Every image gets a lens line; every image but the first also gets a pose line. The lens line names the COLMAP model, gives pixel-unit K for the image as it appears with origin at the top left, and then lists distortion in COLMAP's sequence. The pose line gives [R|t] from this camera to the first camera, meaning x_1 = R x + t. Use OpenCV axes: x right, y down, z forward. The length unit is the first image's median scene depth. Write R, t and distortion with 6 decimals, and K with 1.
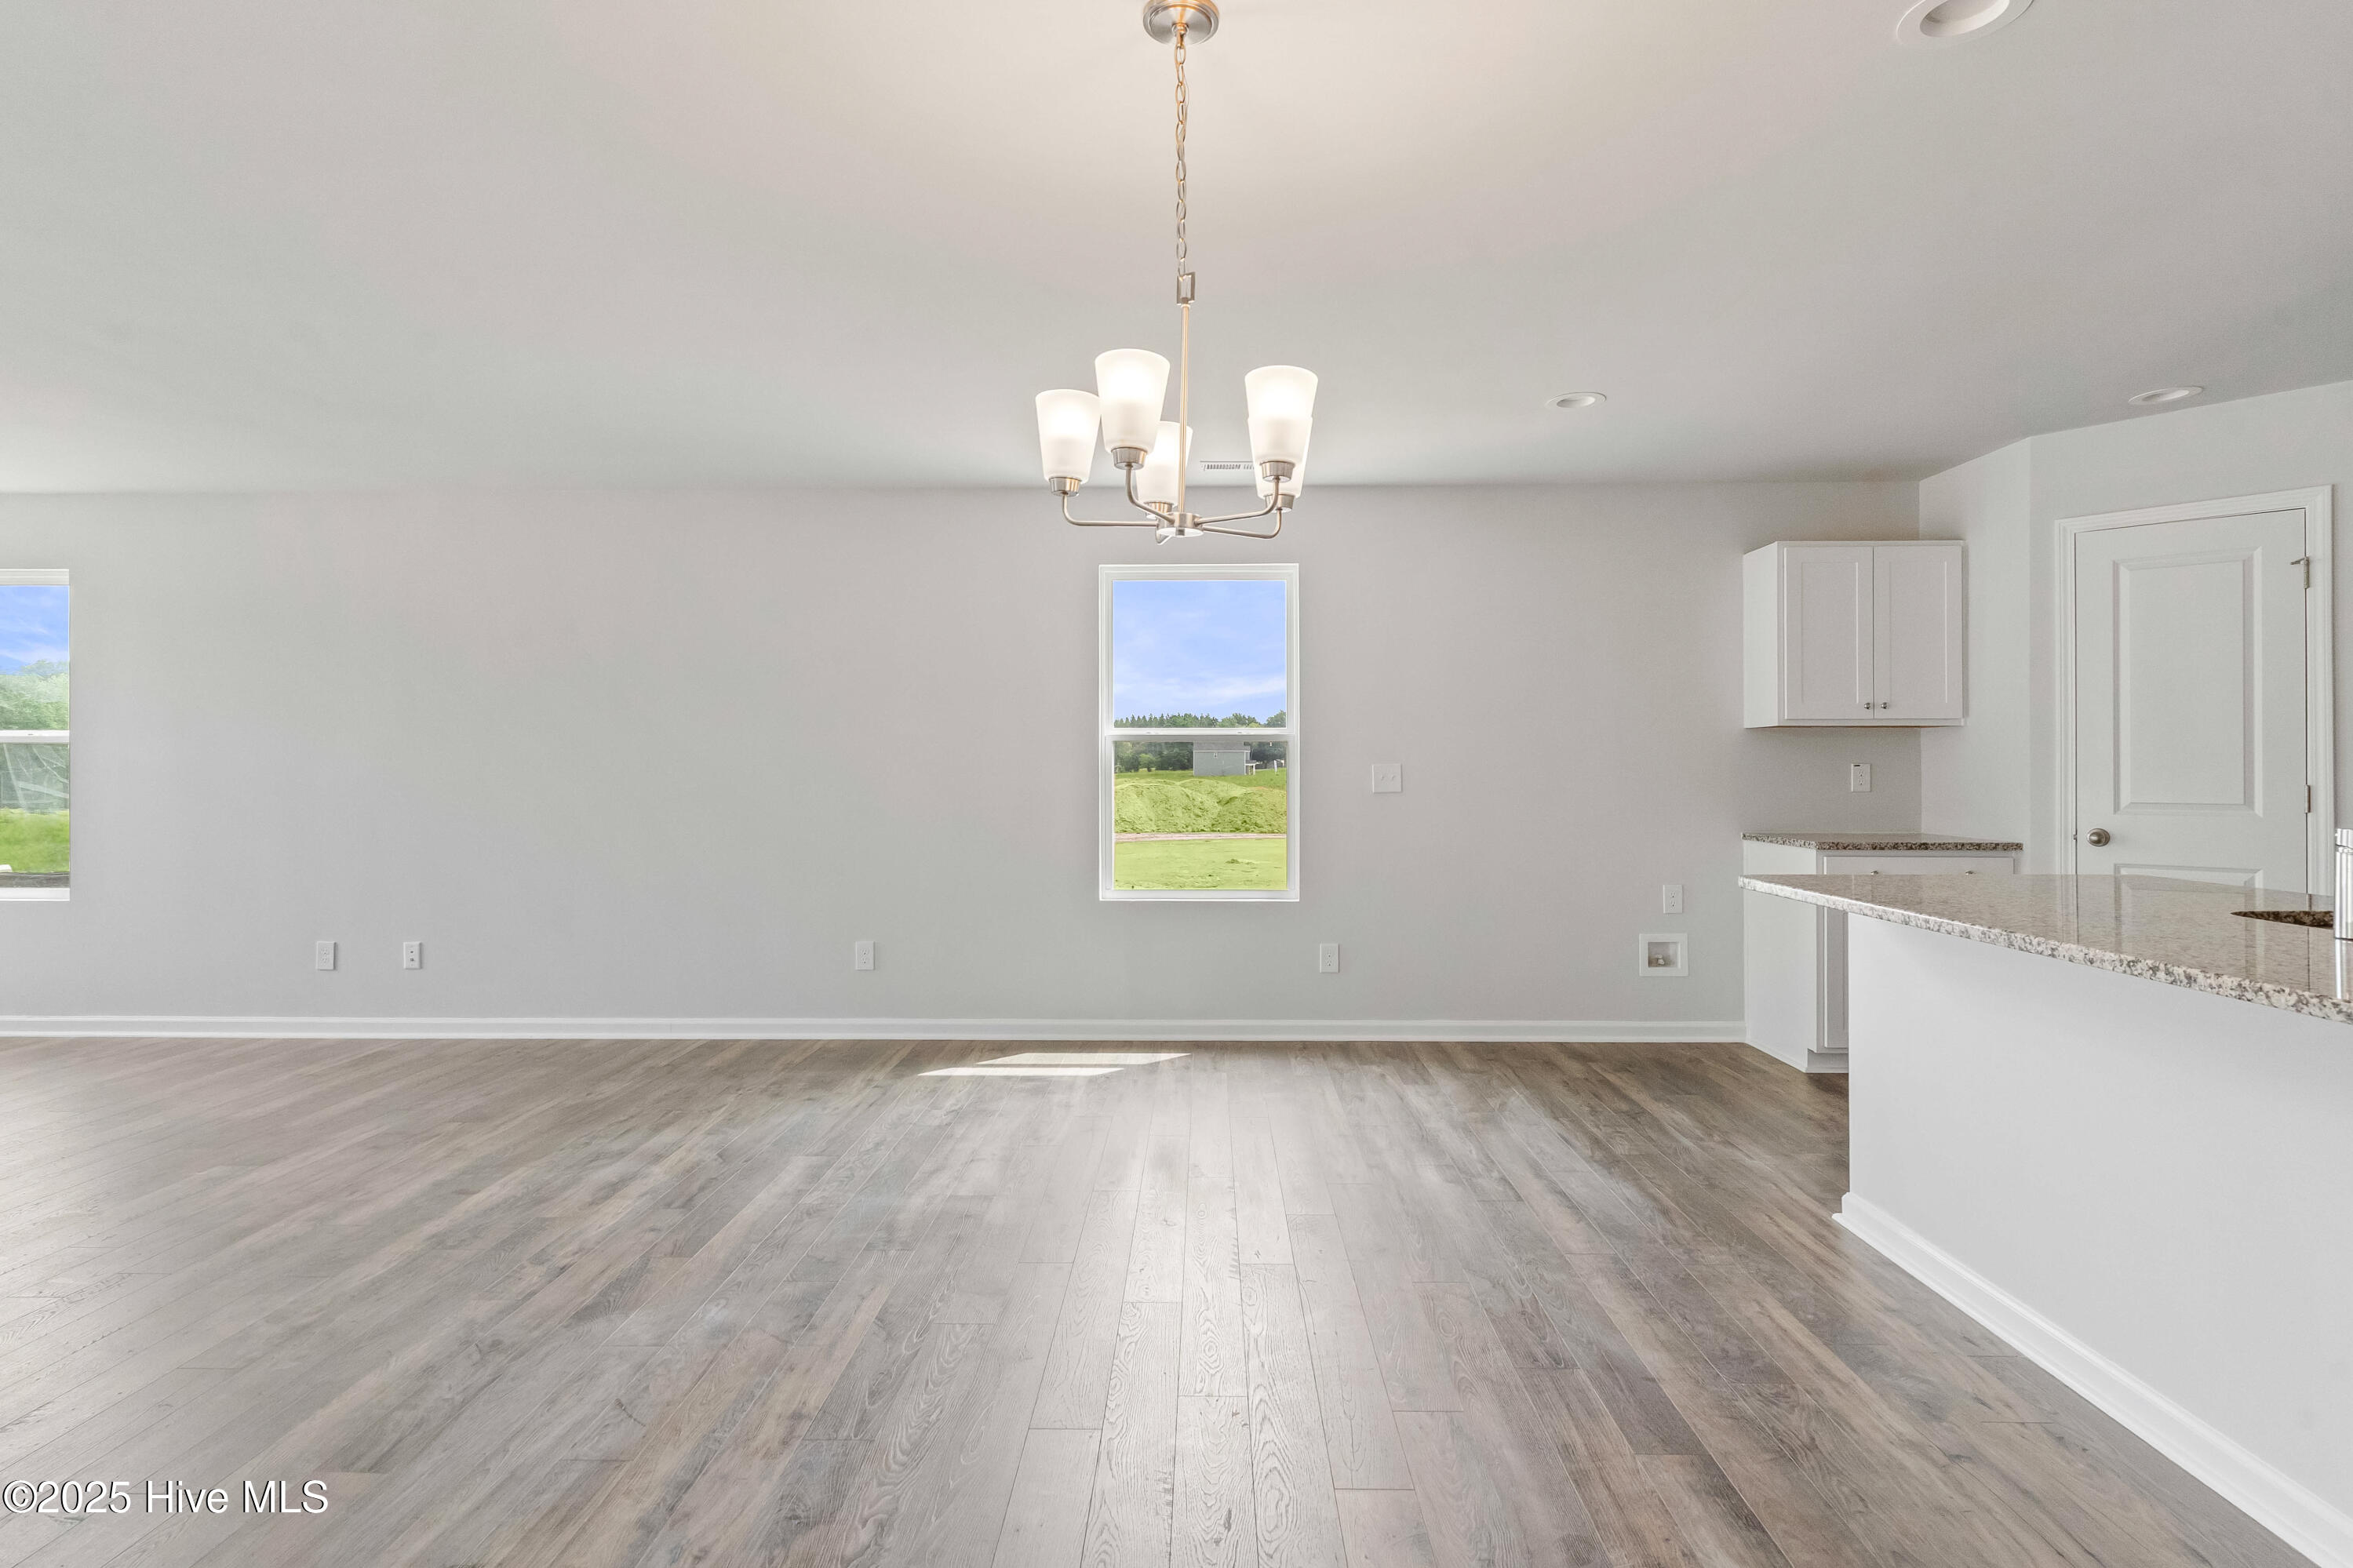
lens RADIAL K [[1168.3, 0, 1172.8], [0, 1168.3, 760.0], [0, 0, 1]] dist [-0.000451, 0.000730]
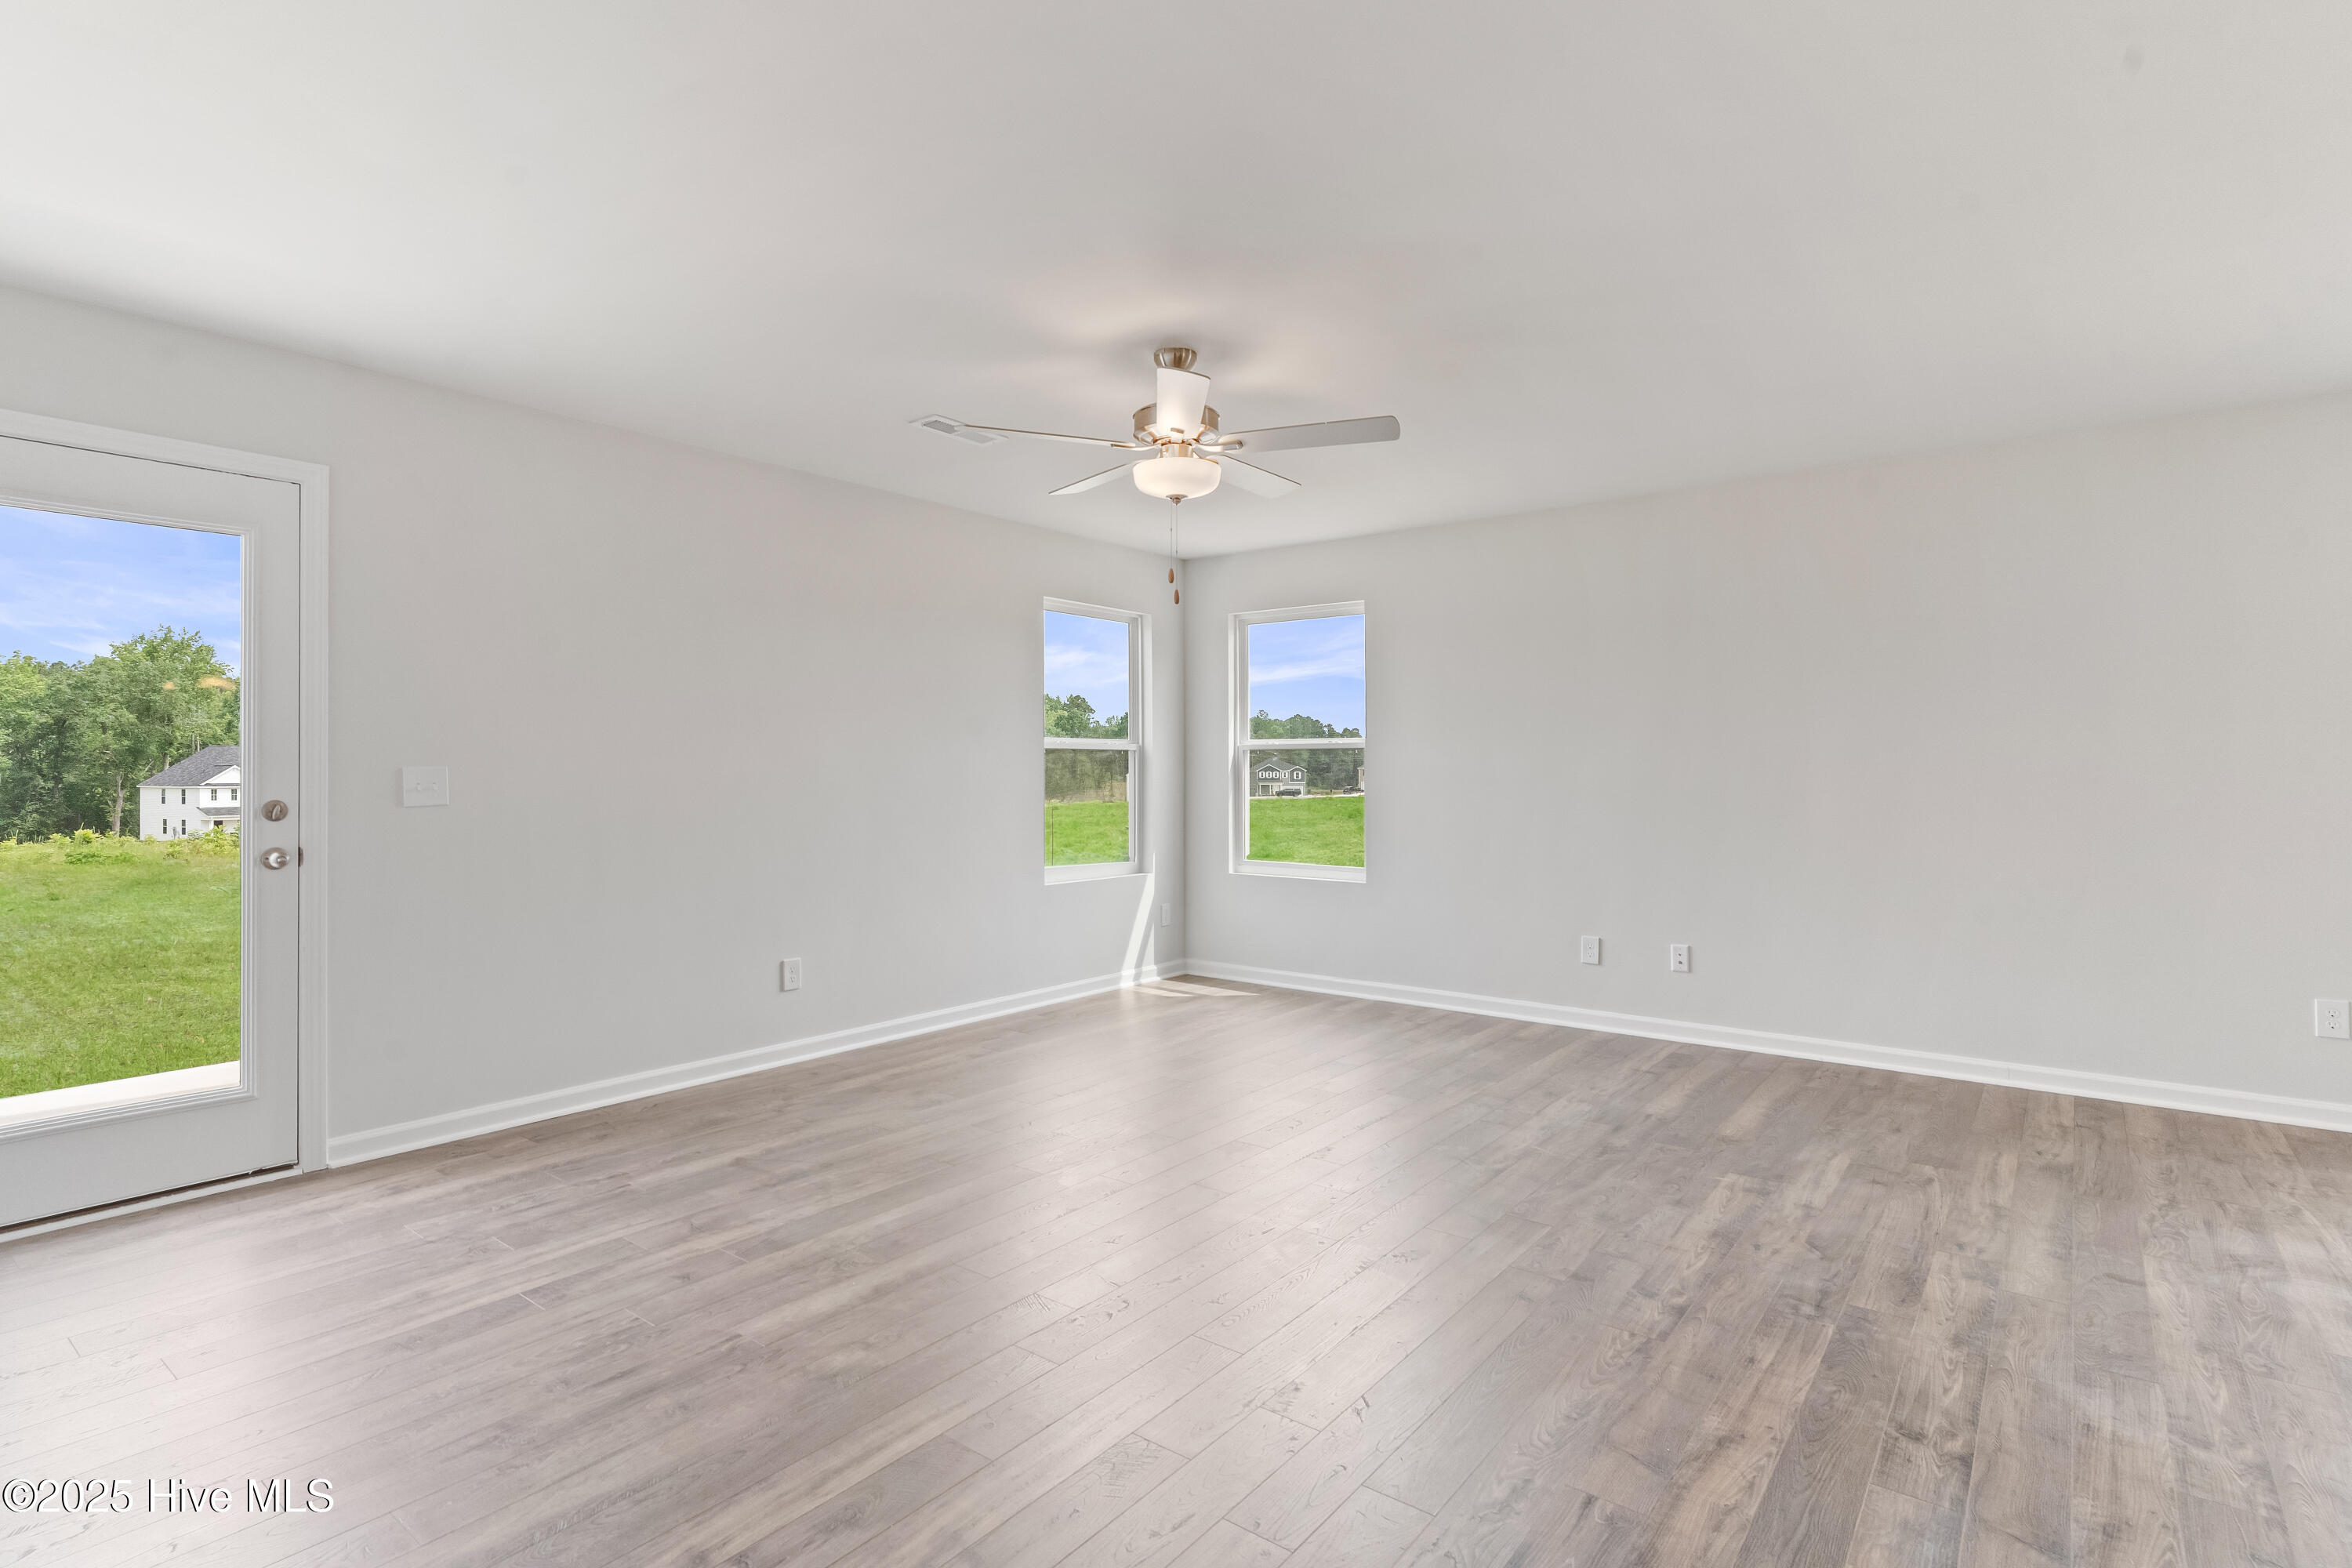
lens RADIAL K [[1167.9, 0, 1170.2], [0, 1167.9, 763.9], [0, 0, 1]] dist [-0.000451, 0.000730]
pose [[0.798821, -0.001574, -0.601567, -0.150784], [0.009927, 0.999895, 0.010567, -0.005157], [0.601487, -0.014413, 0.798752, -0.021701]]
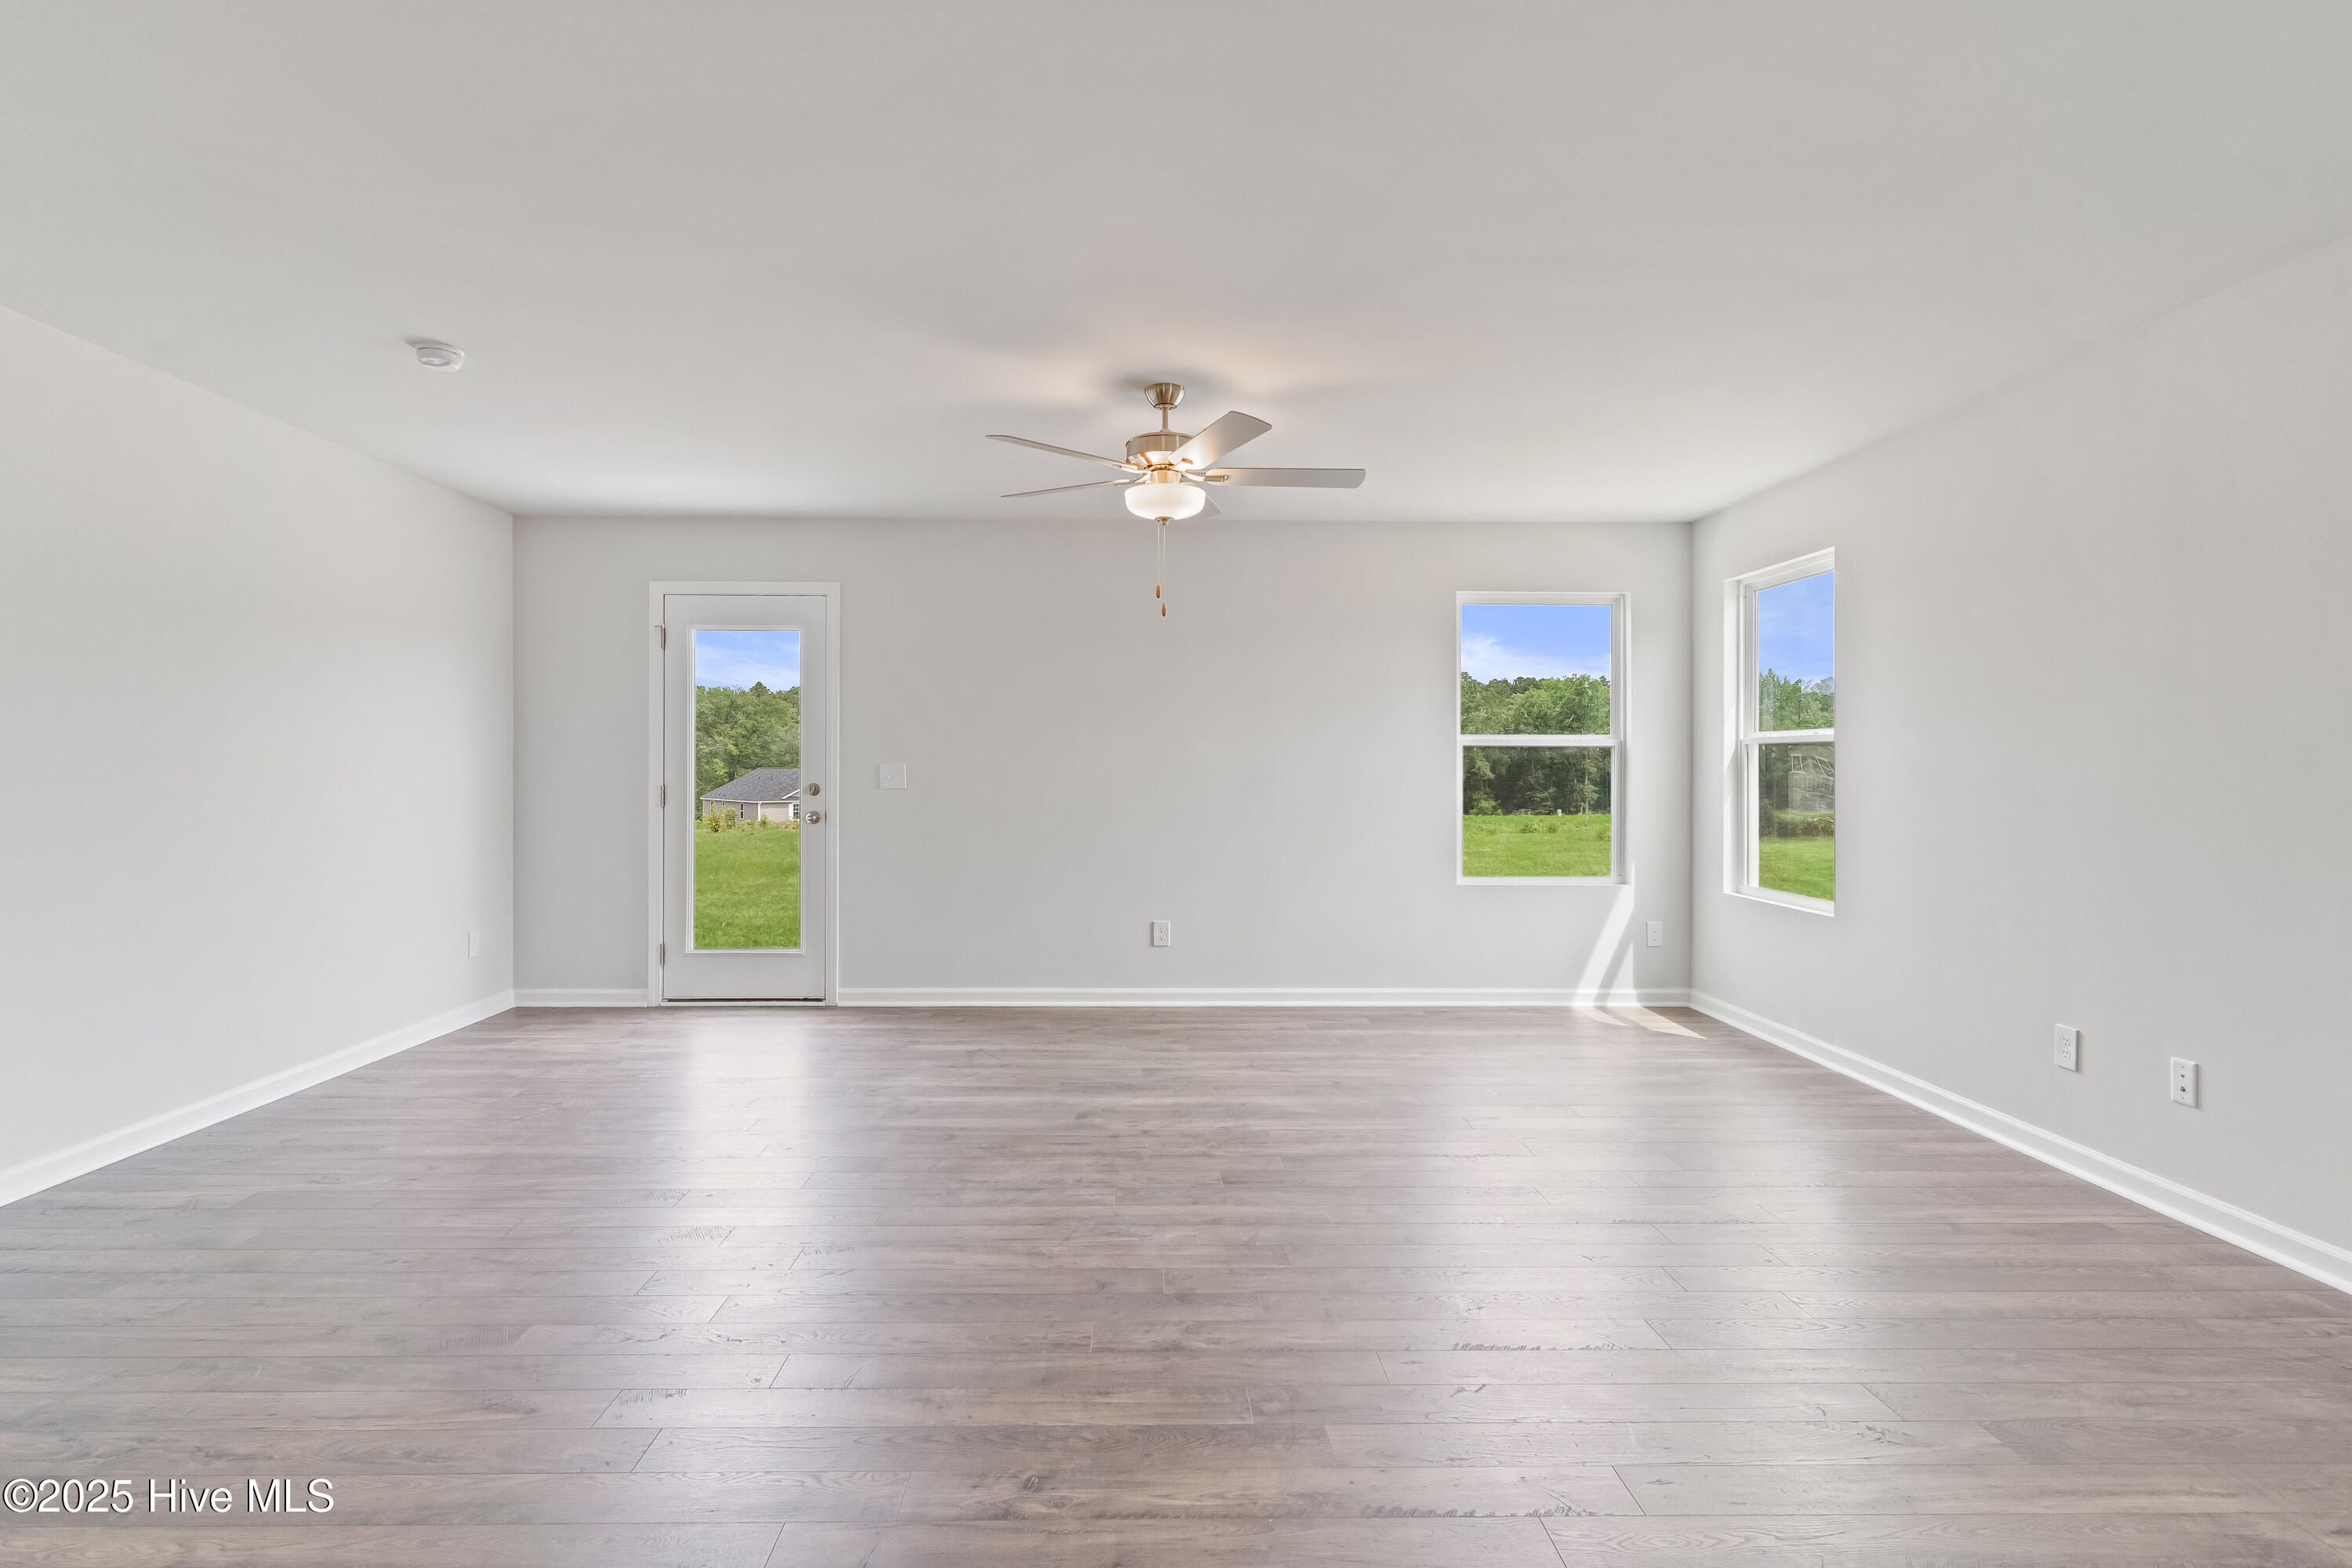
lens RADIAL K [[1167.9, 0, 1121.8], [0, 1167.9, 756.6], [0, 0, 1]] dist [-0.000451, 0.000730]
pose [[0.029683, -0.005317, -0.999545, -0.023104], [0.015459, 0.999869, -0.004859, -0.002558], [0.999440, -0.015308, 0.029761, 0.164380]]
